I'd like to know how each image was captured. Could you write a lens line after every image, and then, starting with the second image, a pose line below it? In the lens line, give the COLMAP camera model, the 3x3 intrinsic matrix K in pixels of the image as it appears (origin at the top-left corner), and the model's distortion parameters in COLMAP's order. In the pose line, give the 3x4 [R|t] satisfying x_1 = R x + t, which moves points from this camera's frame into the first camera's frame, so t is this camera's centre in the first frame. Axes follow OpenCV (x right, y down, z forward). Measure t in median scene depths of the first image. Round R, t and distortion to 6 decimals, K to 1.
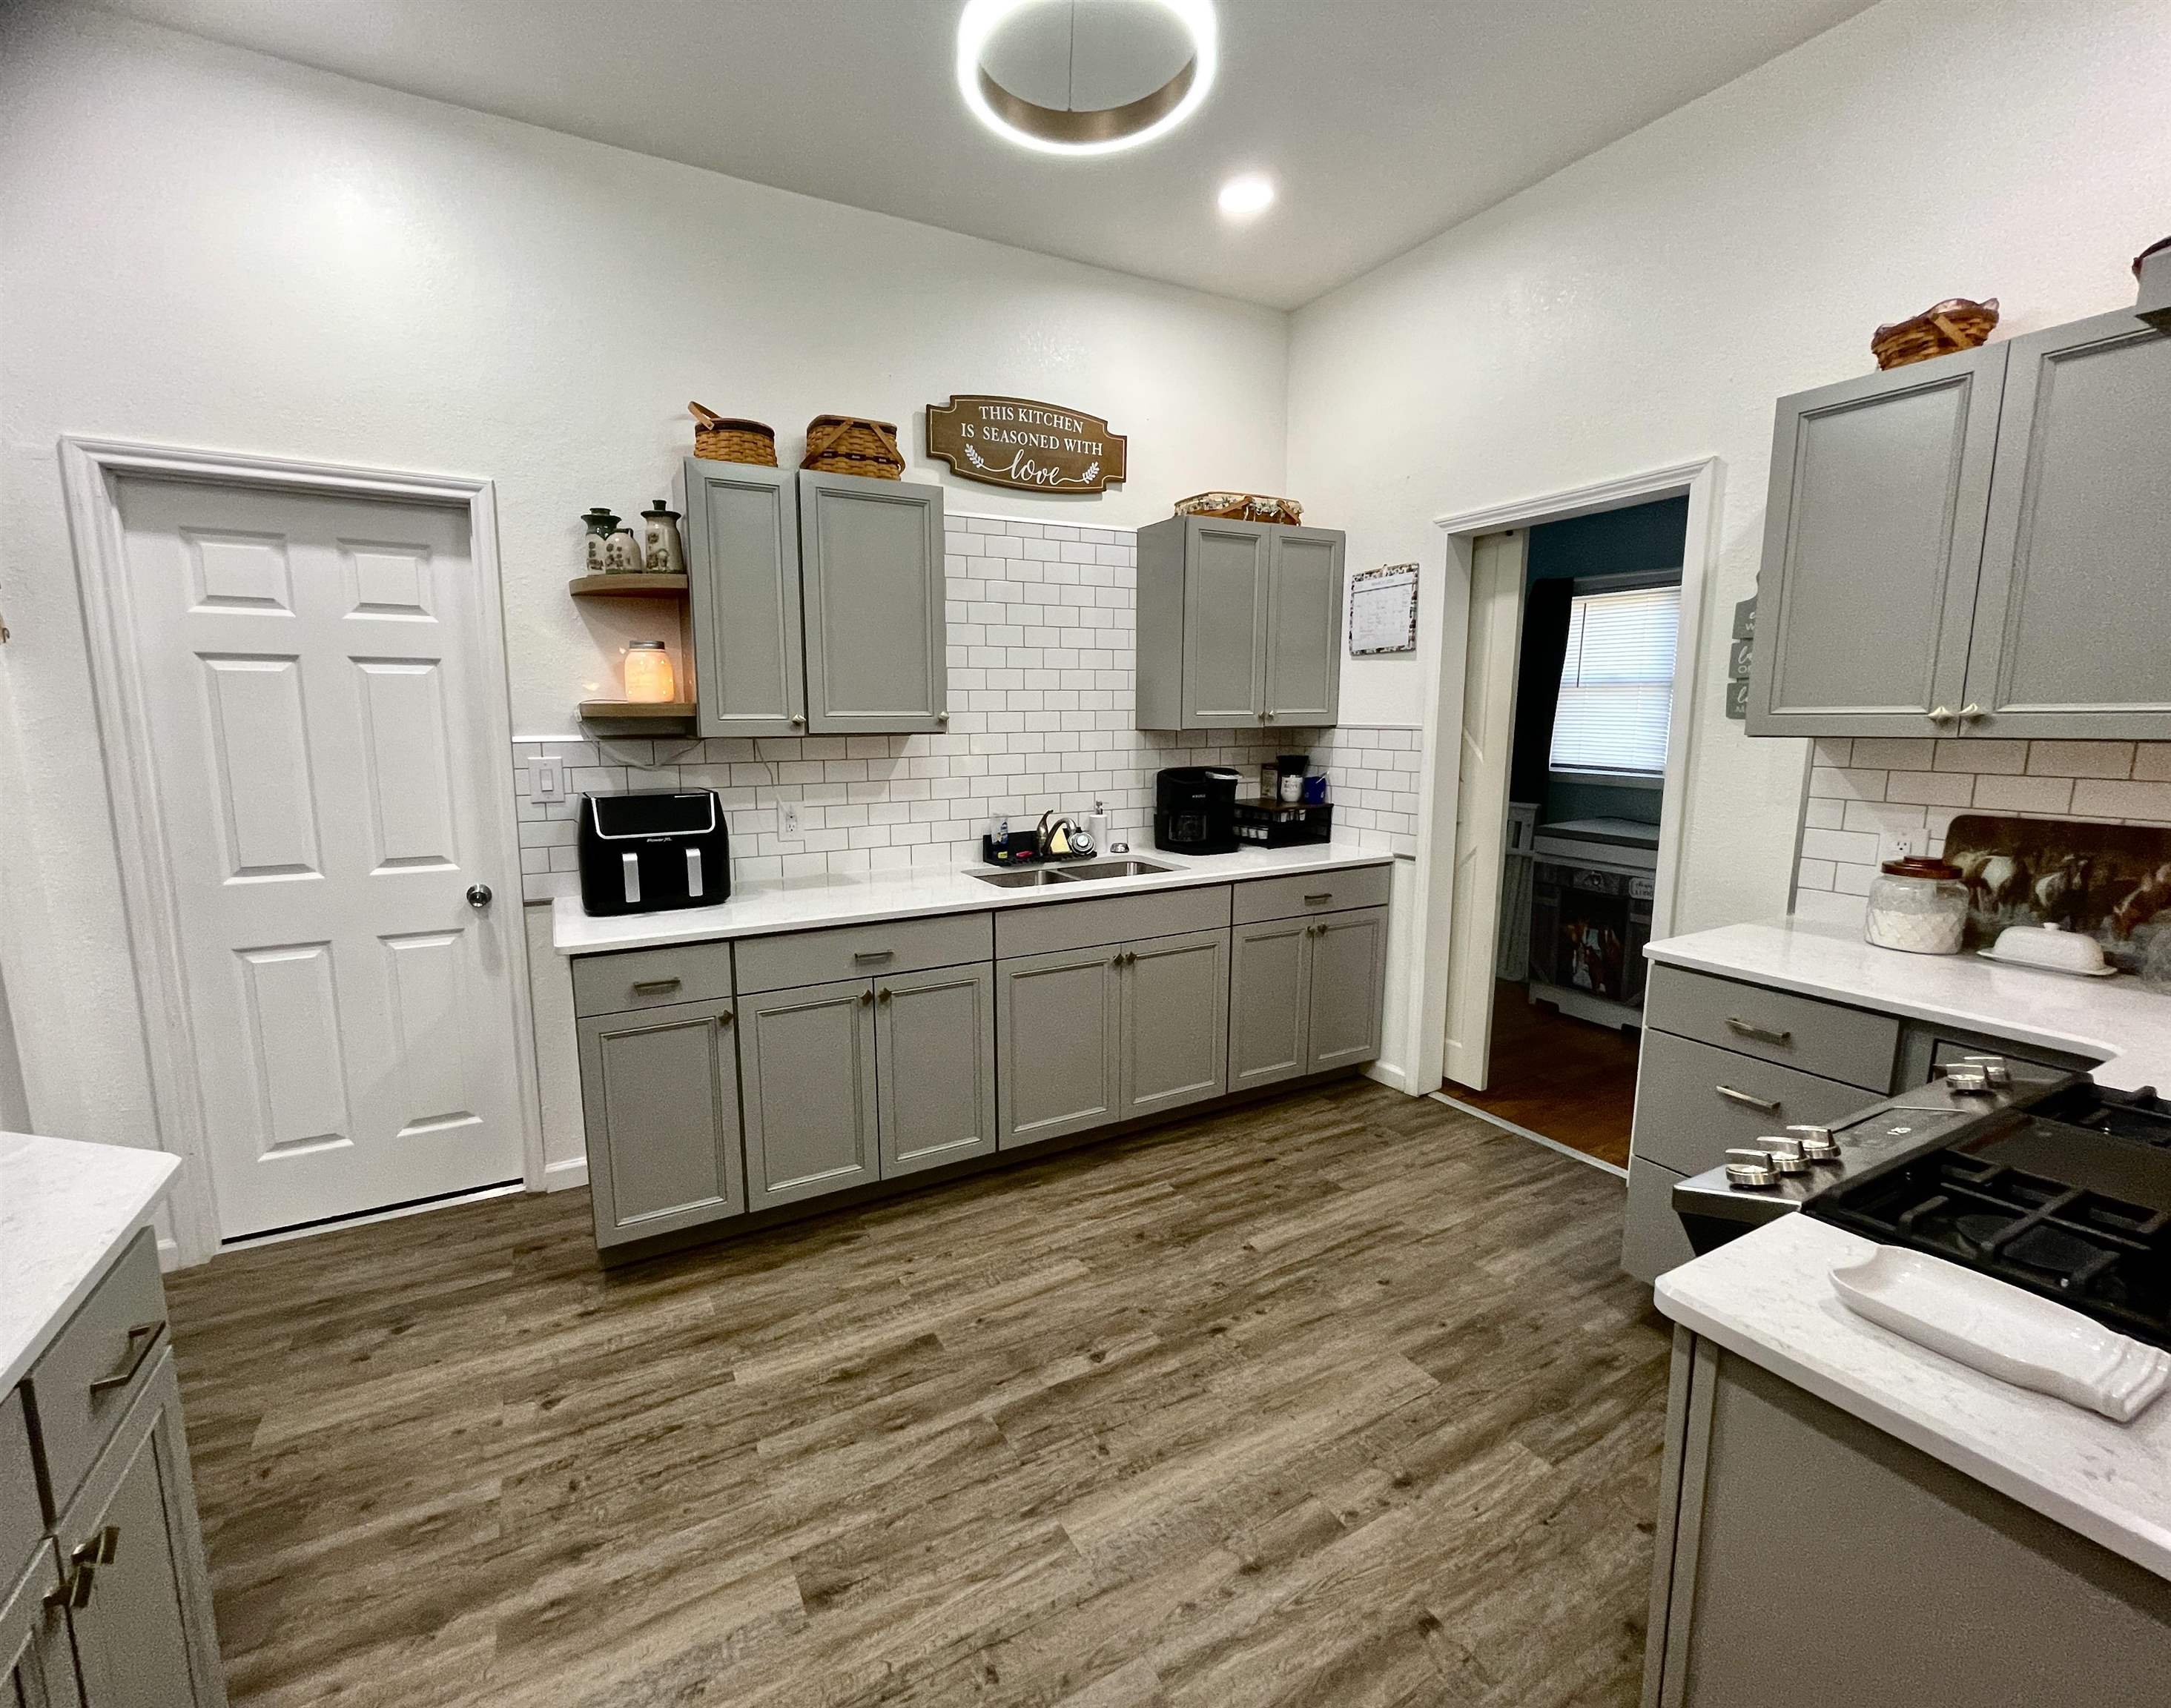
lens RADIAL K [[963.9, 0, 1071.3], [0, 963.9, 856.0], [0, 0, 1]] dist [-0.001423, -0.000421]
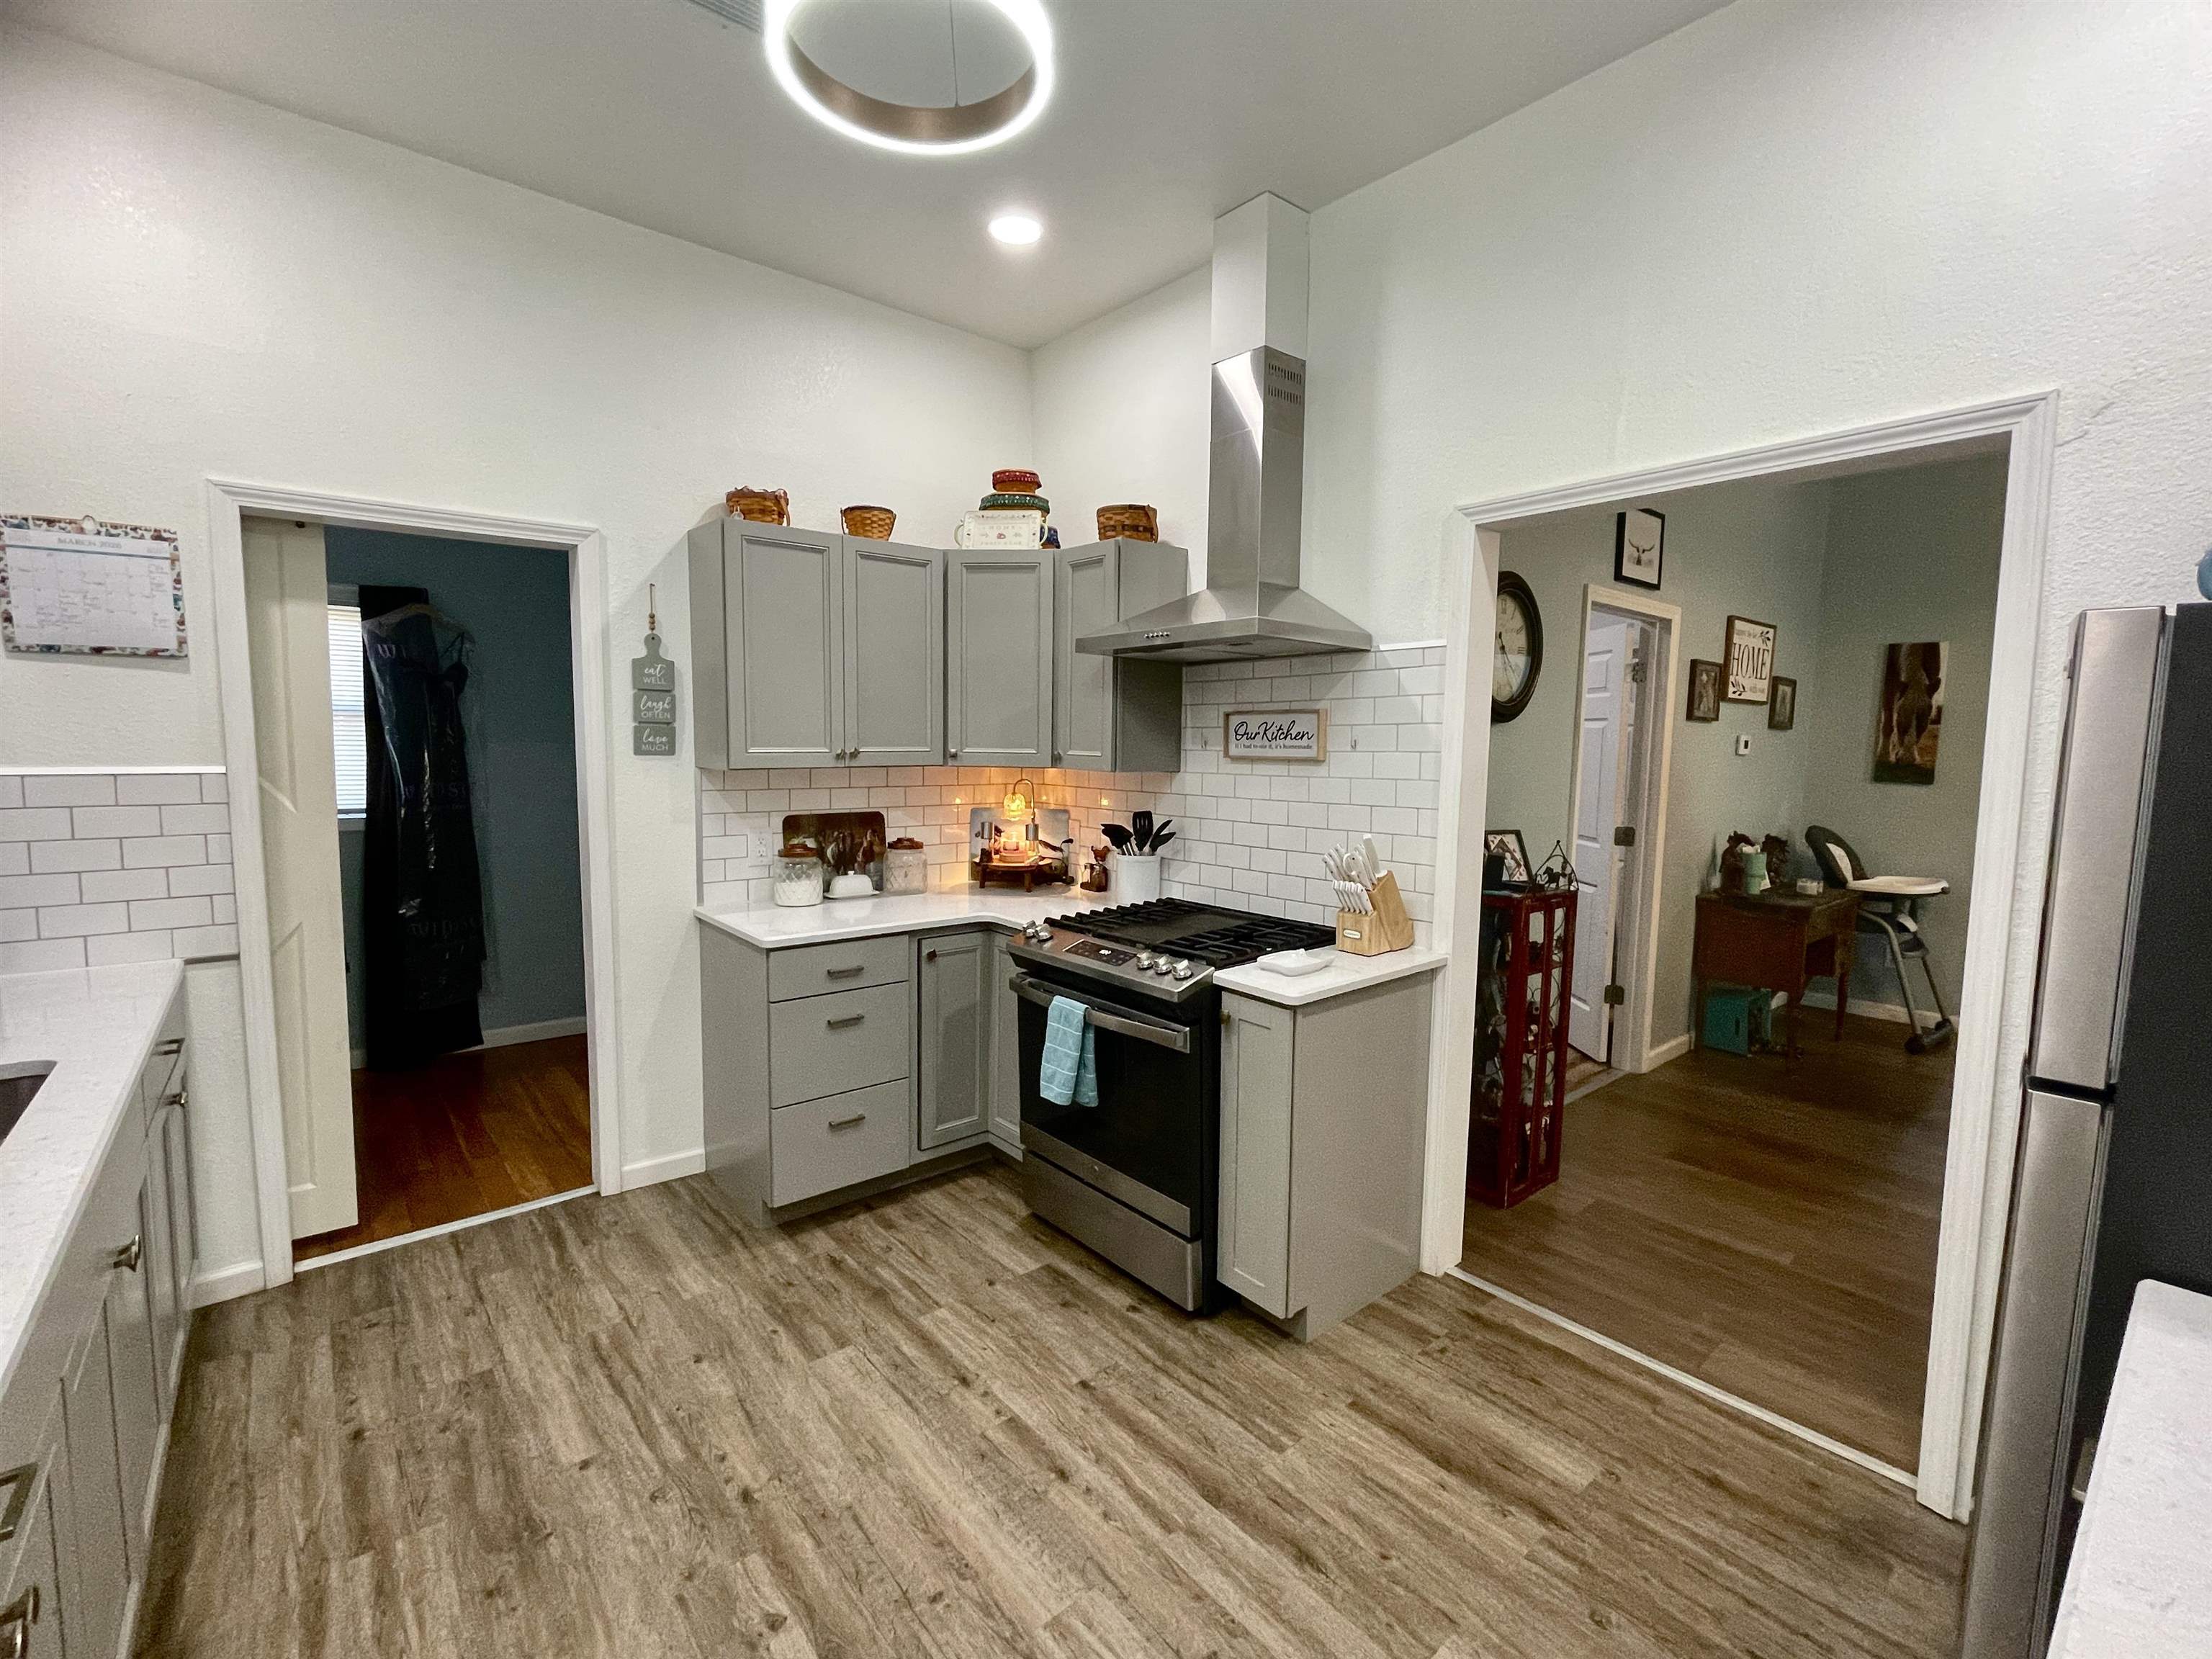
lens RADIAL K [[960.6, 0, 1101.8], [0, 960.6, 821.1], [0, 0, 1]] dist [0.002590, 0.000517]
pose [[-0.199263, -0.080954, 0.976596, -0.672925], [0.133158, 0.985102, 0.108828, -0.131255], [-0.970857, 0.151727, -0.185515, 0.769409]]
